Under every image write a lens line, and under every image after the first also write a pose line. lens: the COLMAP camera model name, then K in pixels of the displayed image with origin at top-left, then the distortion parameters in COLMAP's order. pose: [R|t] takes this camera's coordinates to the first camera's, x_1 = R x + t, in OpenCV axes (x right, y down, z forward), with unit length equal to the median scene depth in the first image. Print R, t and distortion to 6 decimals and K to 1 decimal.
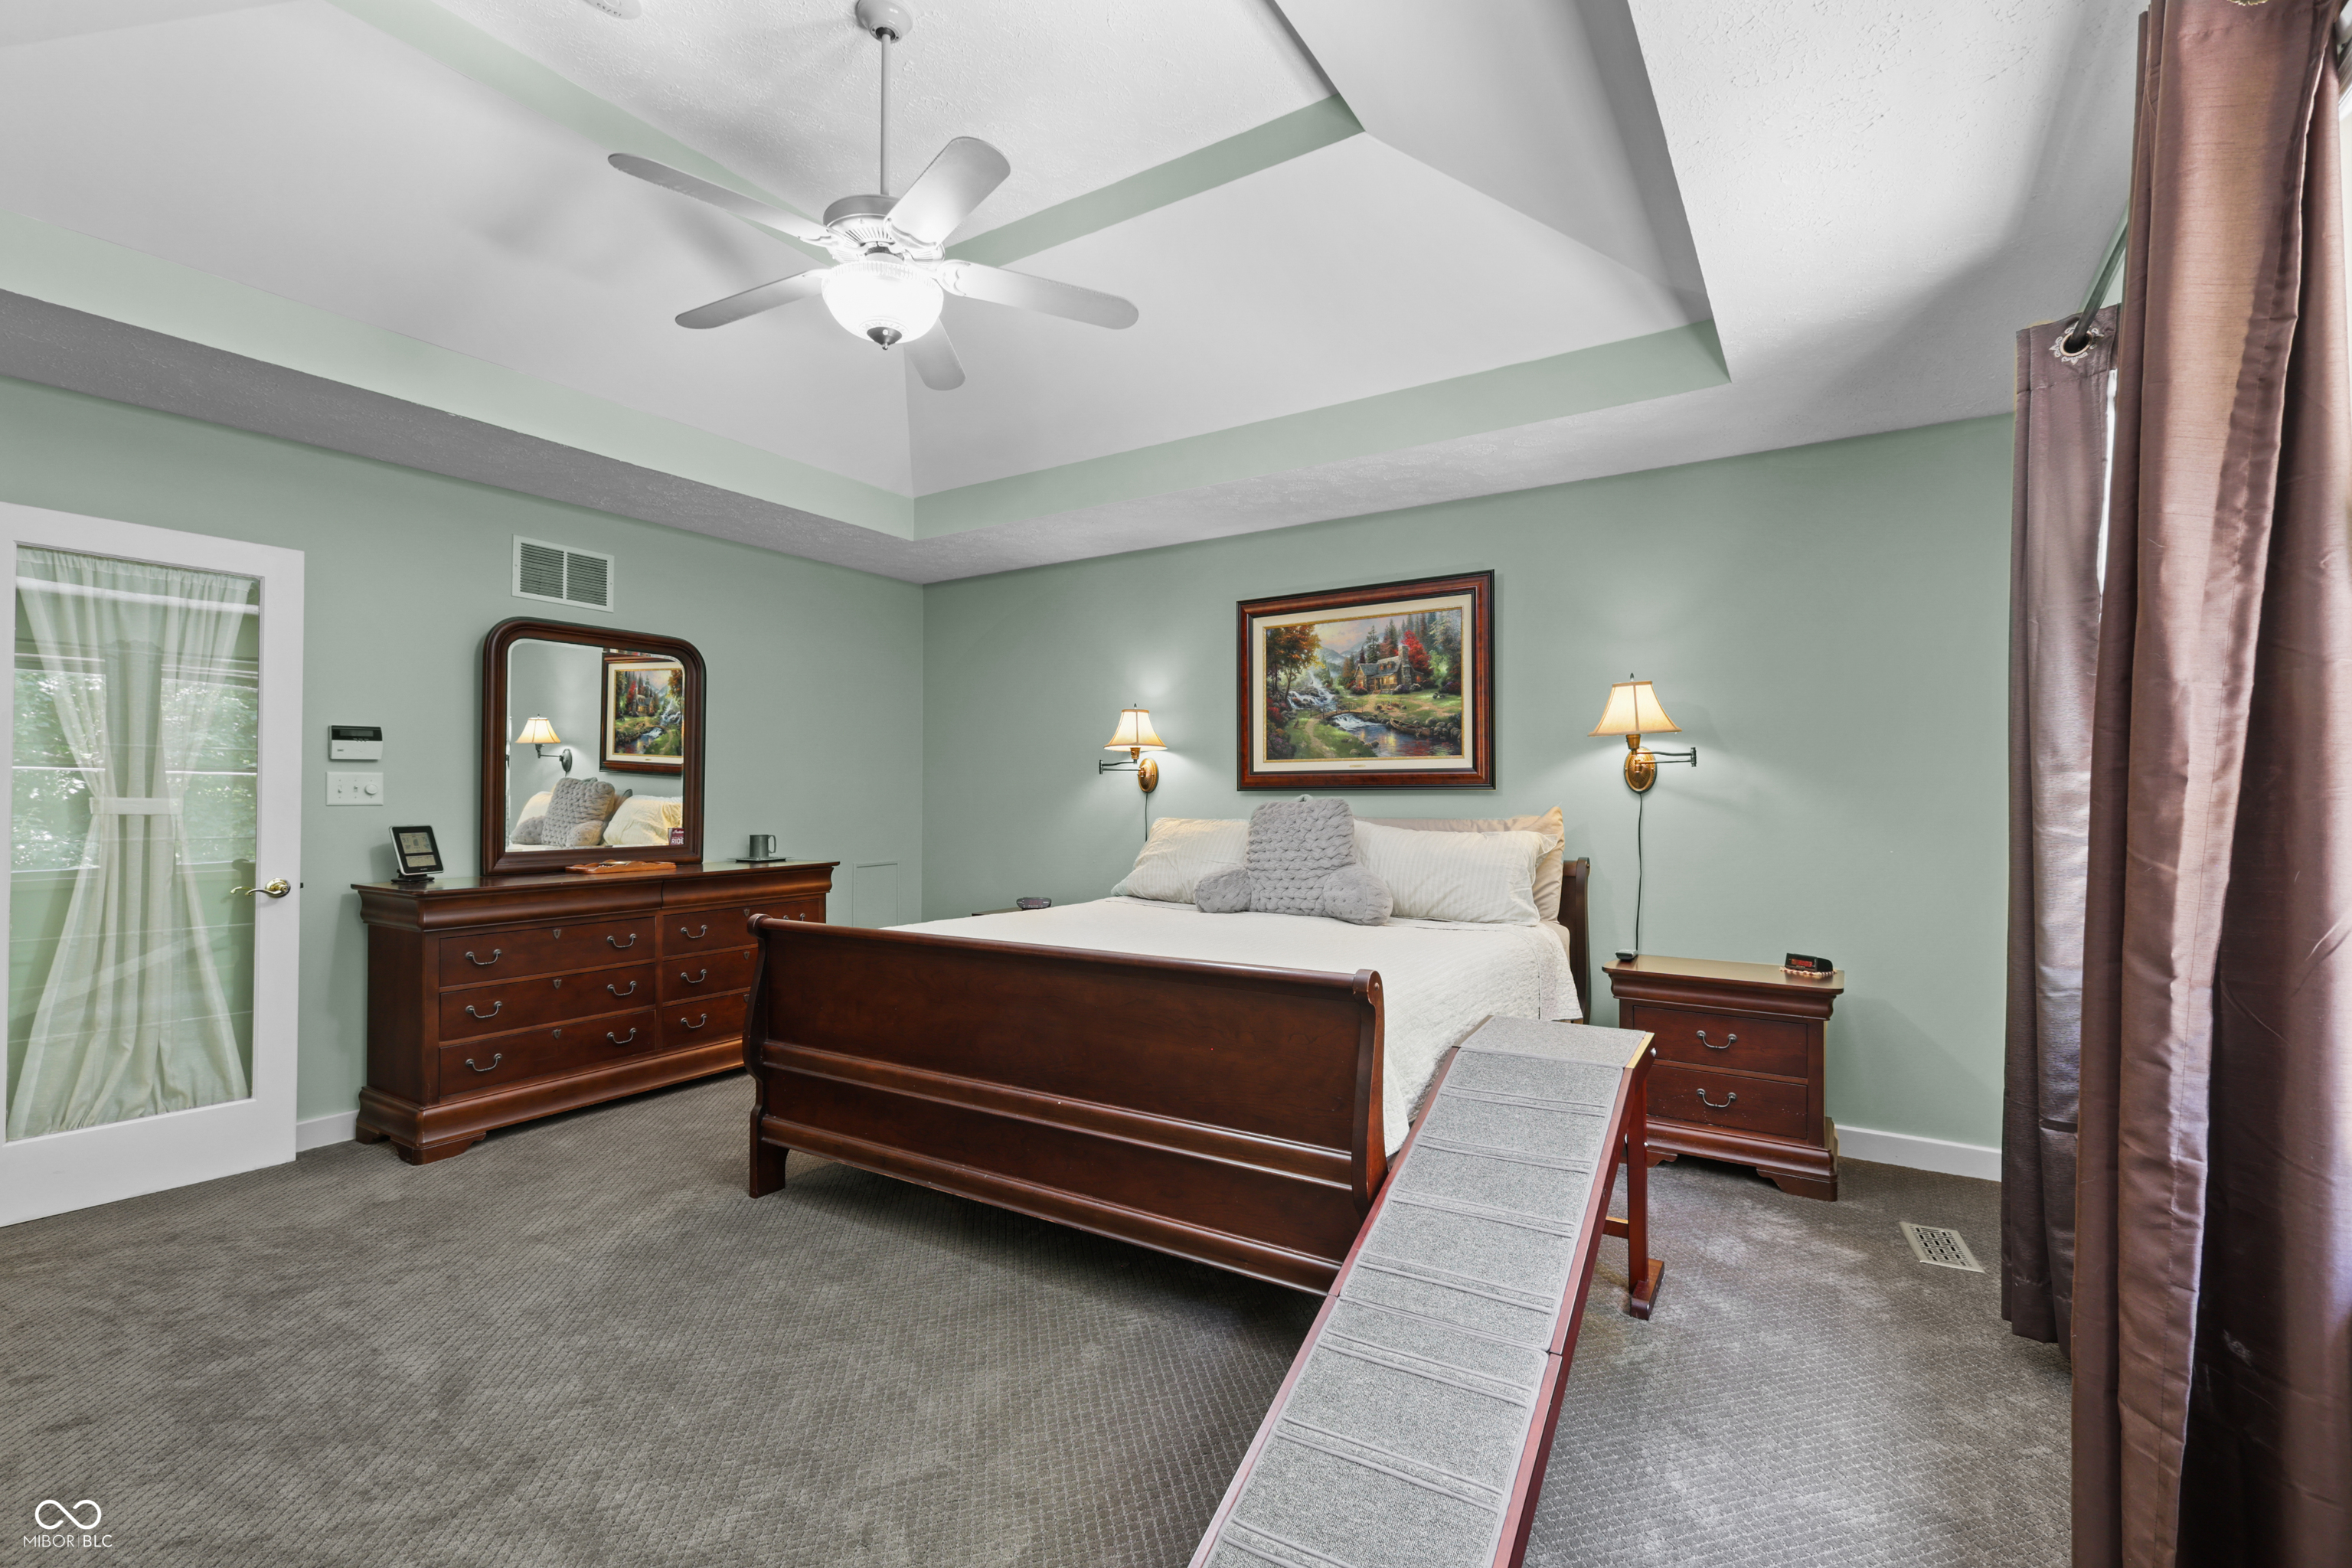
lens RADIAL K [[1034.8, 0, 1120.0], [0, 1034.8, 829.4], [0, 0, 1]] dist [0.001602, -0.000561]
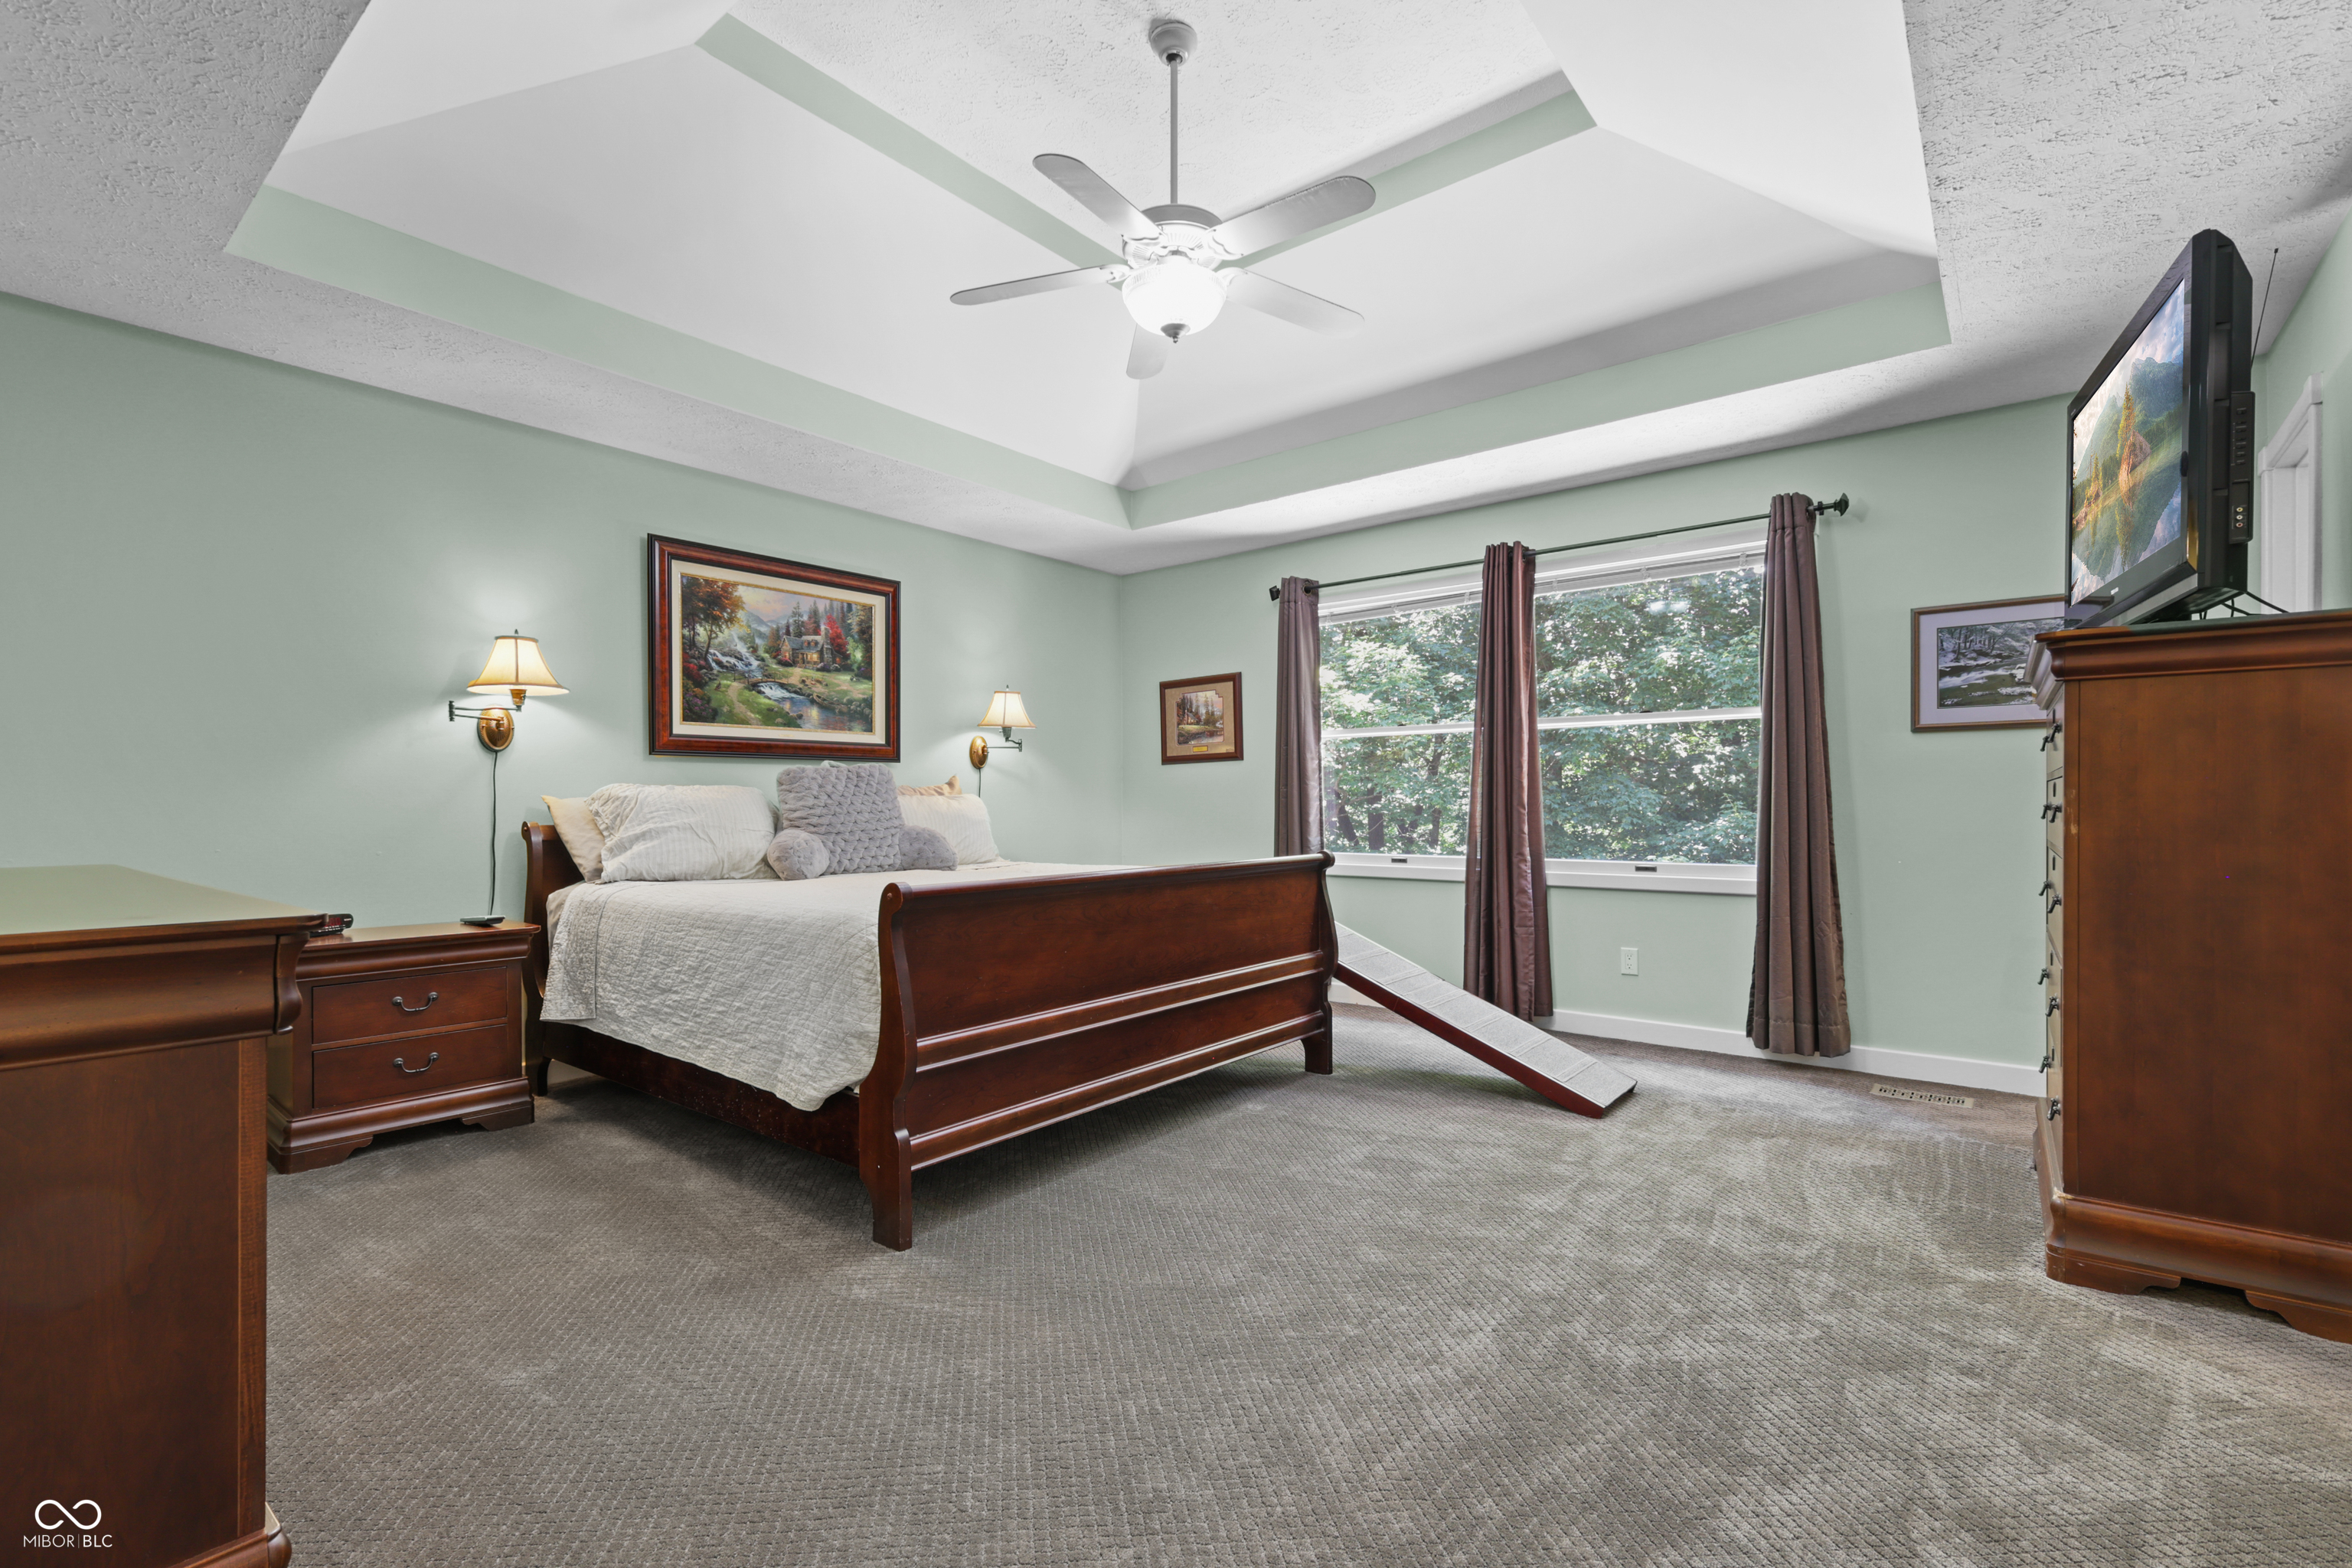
lens RADIAL K [[1034.8, 0, 1170.7], [0, 1034.8, 795.9], [0, 0, 1]] dist [0.001602, -0.000561]
pose [[0.093420, -0.019929, 0.995427, -0.756055], [-0.002440, 0.999792, 0.020246, -0.022932], [-0.995624, -0.004321, 0.093352, 0.521649]]
